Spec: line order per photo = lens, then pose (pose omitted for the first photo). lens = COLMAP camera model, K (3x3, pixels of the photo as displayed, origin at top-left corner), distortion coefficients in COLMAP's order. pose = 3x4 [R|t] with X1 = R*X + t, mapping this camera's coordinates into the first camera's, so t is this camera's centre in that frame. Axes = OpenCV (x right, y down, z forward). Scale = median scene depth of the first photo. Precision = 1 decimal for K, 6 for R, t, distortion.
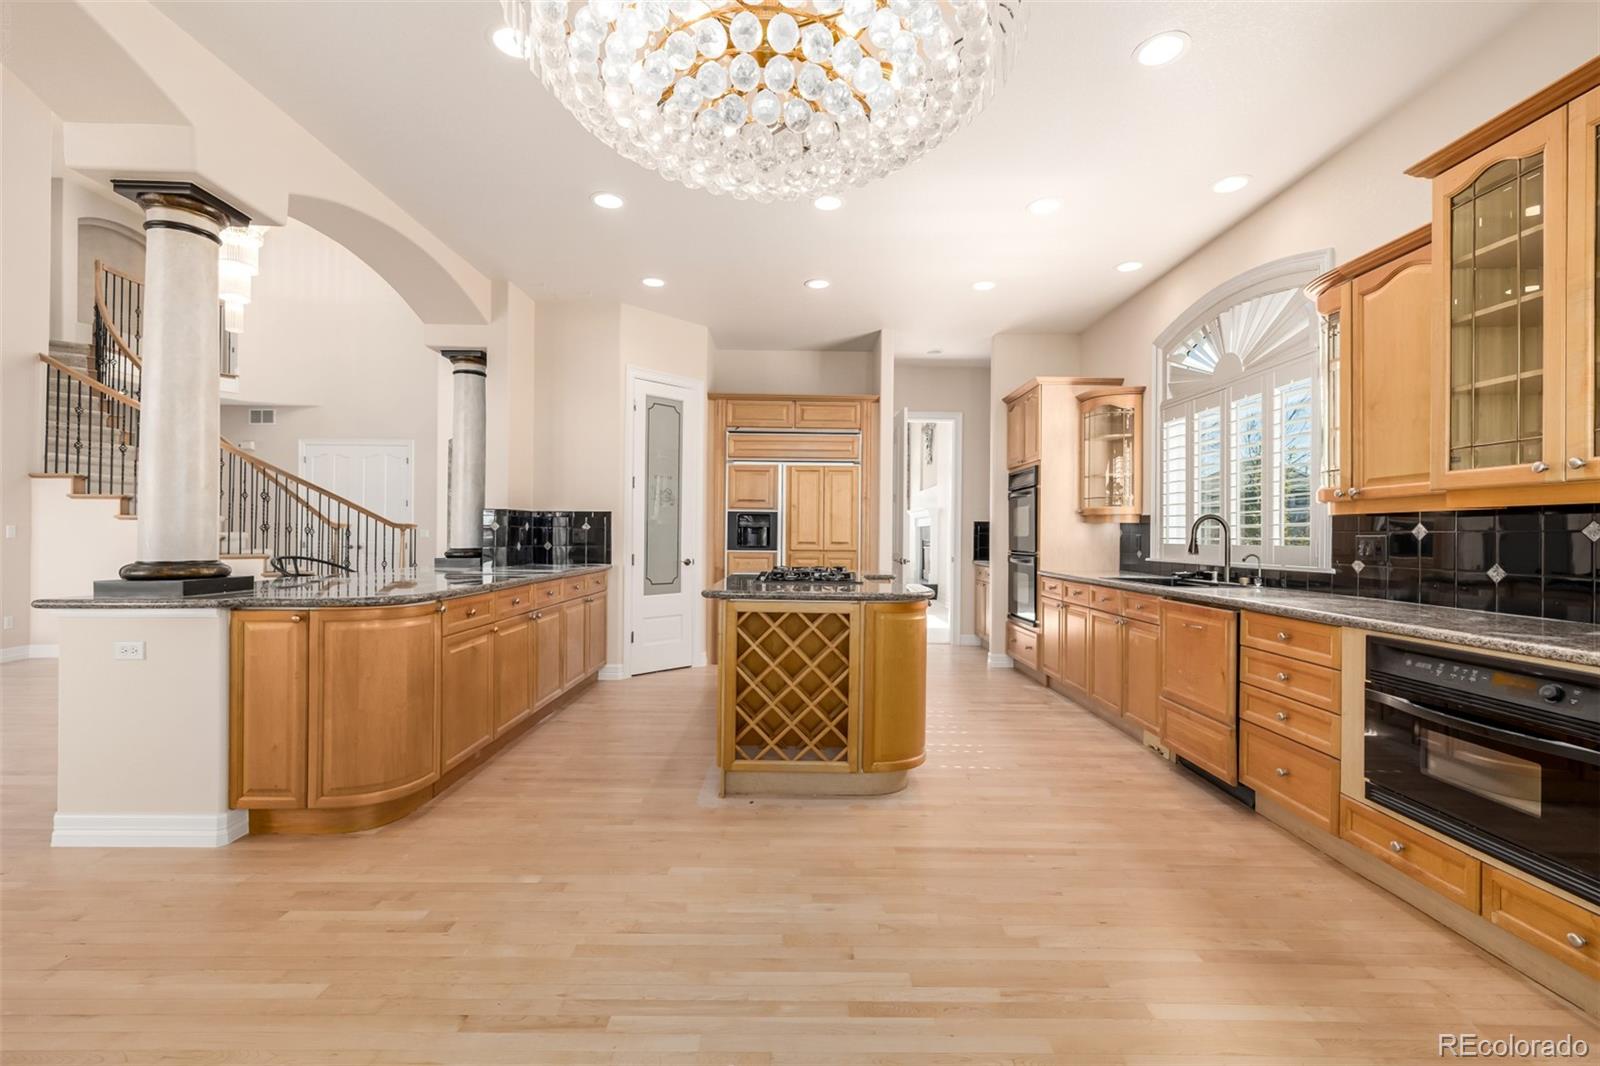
lens RADIAL K [[681.6, 0, 802.5], [0, 681.6, 534.9], [0, 0, 1]] dist [-0.000792, 0.000058]
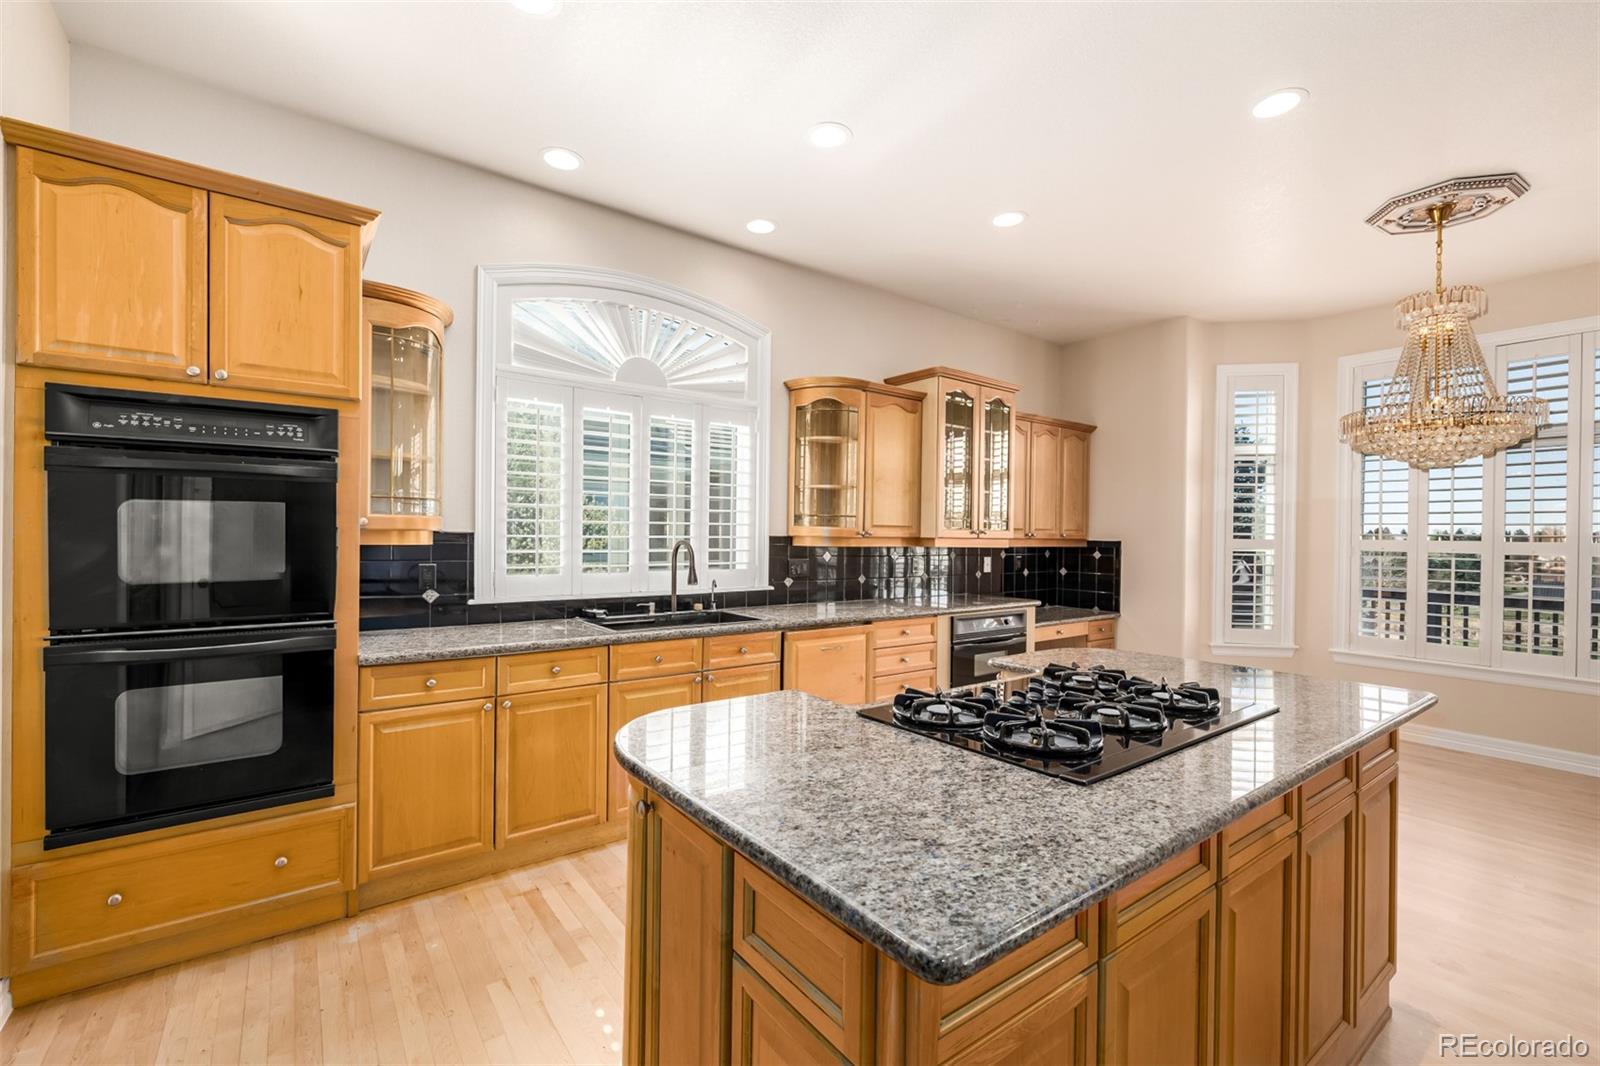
lens RADIAL K [[681.6, 0, 802.5], [0, 681.6, 534.9], [0, 0, 1]] dist [-0.000792, 0.000058]
pose [[-0.593186, -0.013129, 0.804958, -0.279375], [-0.015832, 0.999864, 0.004641, -0.052372], [-0.804910, -0.009991, -0.593313, 1.707032]]
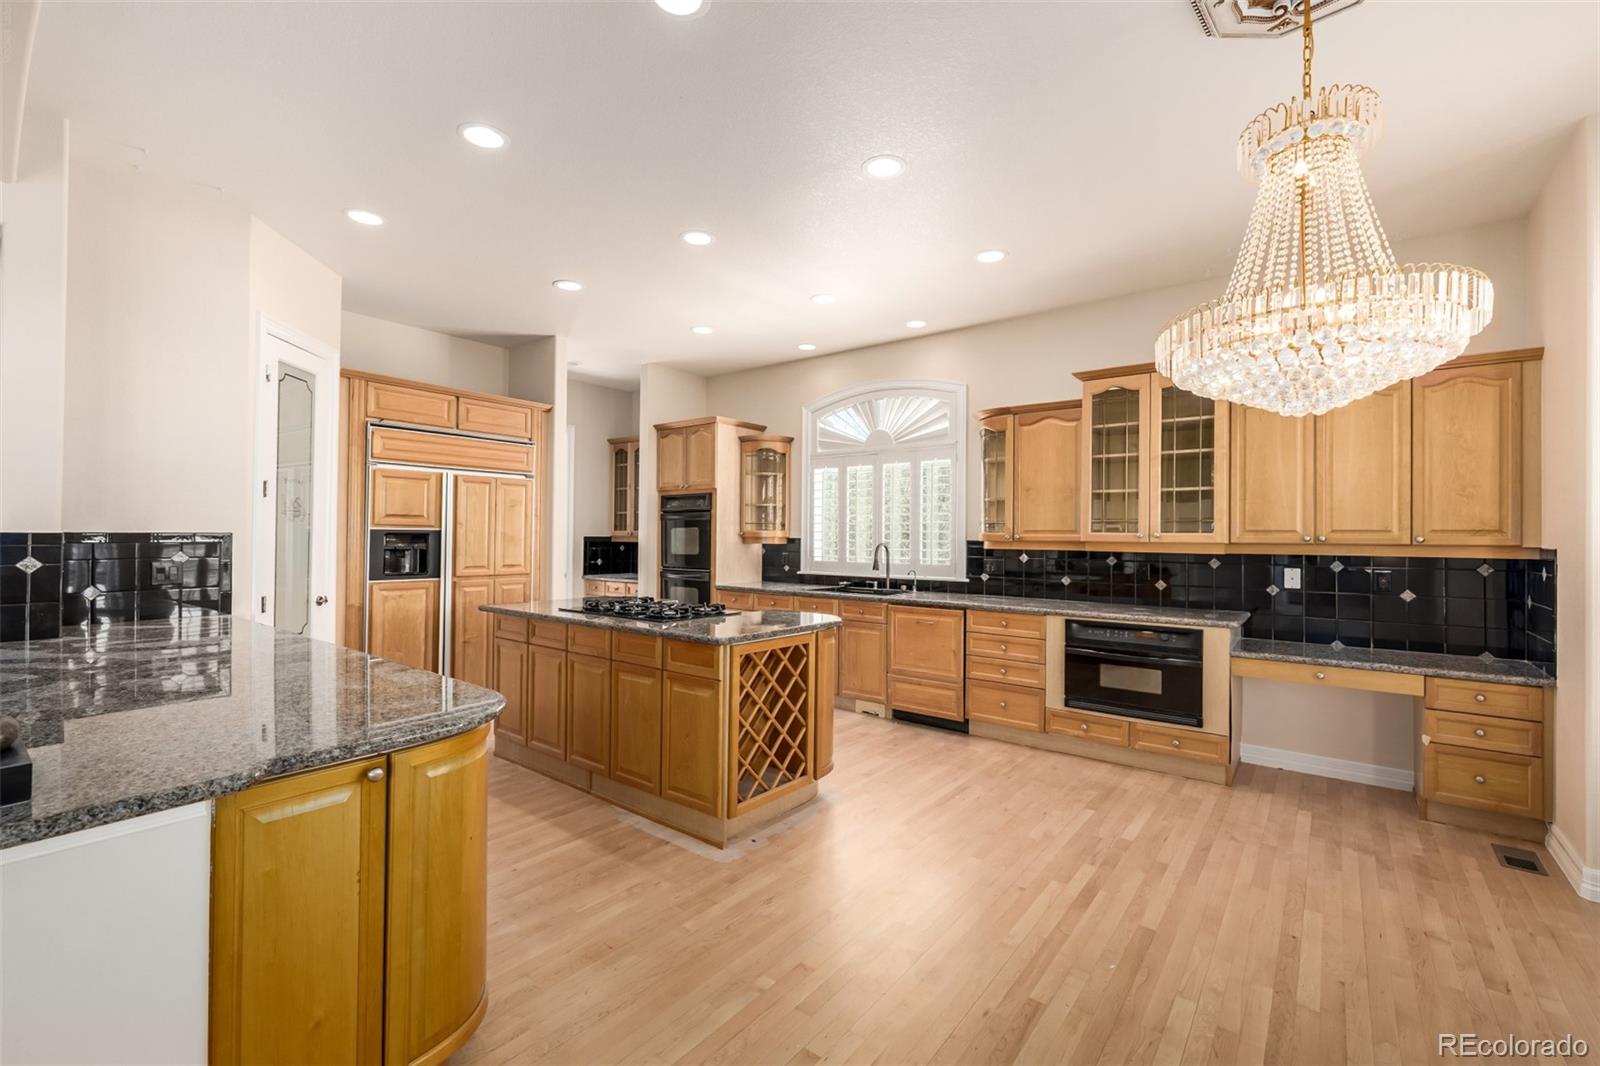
lens RADIAL K [[681.6, 0, 802.5], [0, 681.6, 534.9], [0, 0, 1]] dist [-0.000792, 0.000058]
pose [[0.618212, -0.001845, 0.786009, -0.765942], [-0.003173, 0.999983, 0.004843, -0.063436], [-0.786005, -0.005488, 0.618196, 0.294233]]
